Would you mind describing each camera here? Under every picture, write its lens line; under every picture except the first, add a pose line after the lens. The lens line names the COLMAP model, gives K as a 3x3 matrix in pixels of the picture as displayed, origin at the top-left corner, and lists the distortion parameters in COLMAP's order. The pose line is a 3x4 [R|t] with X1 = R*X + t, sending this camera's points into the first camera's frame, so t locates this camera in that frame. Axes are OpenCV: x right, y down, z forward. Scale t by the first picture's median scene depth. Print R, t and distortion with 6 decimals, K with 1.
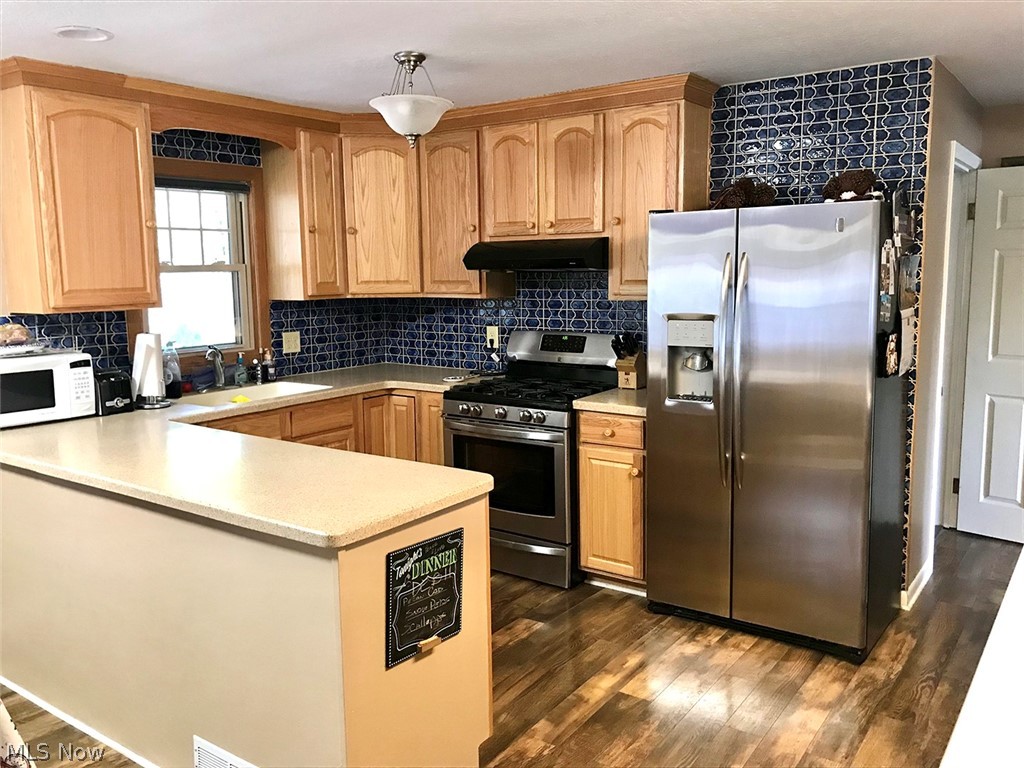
lens RADIAL K [[851.6, 0, 506.6], [0, 851.6, 380.4], [0, 0, 1]] dist [0.061548, -0.073853]
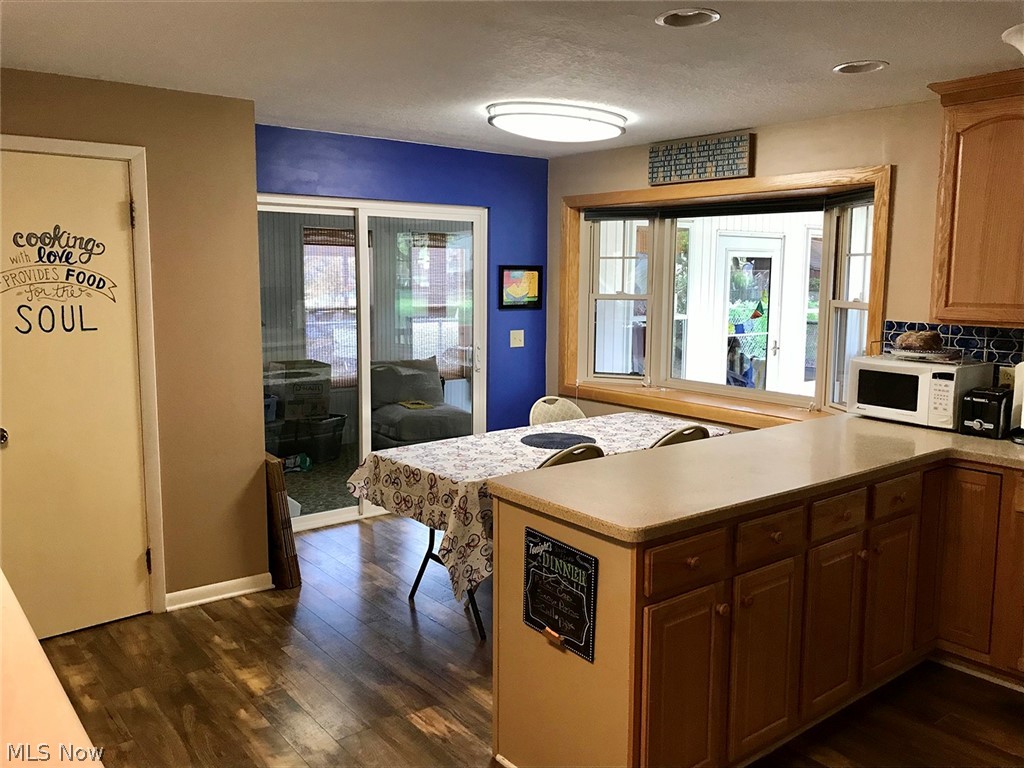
lens RADIAL K [[851.6, 0, 510.1], [0, 851.6, 372.6], [0, 0, 1]] dist [0.061548, -0.073853]
pose [[-0.309729, 0.125014, -0.942571, 0.542324], [-0.124199, 0.977506, 0.170460, -0.117078], [0.942678, 0.169863, -0.287235, 0.720502]]
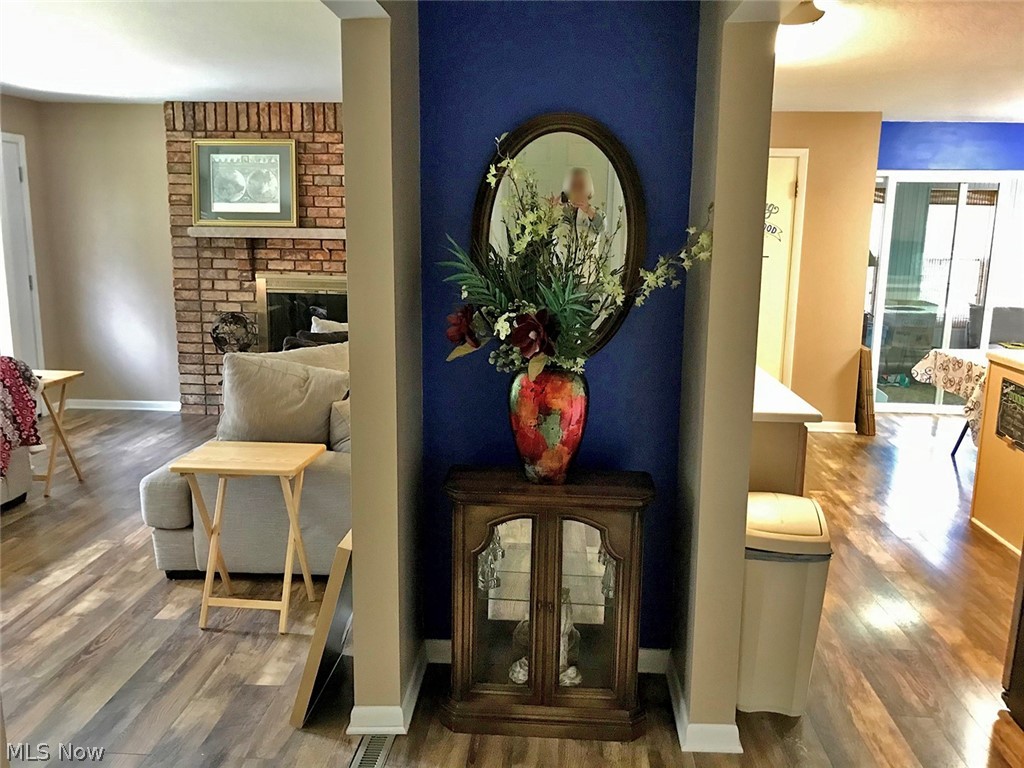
lens RADIAL K [[851.6, 0, 519.1], [0, 851.6, 380.7], [0, 0, 1]] dist [0.061548, -0.073853]
pose [[-0.855194, 0.093033, -0.509891, 1.033584], [-0.071511, 0.953173, 0.293850, -0.166730], [0.513352, 0.287761, -0.808494, 1.145013]]
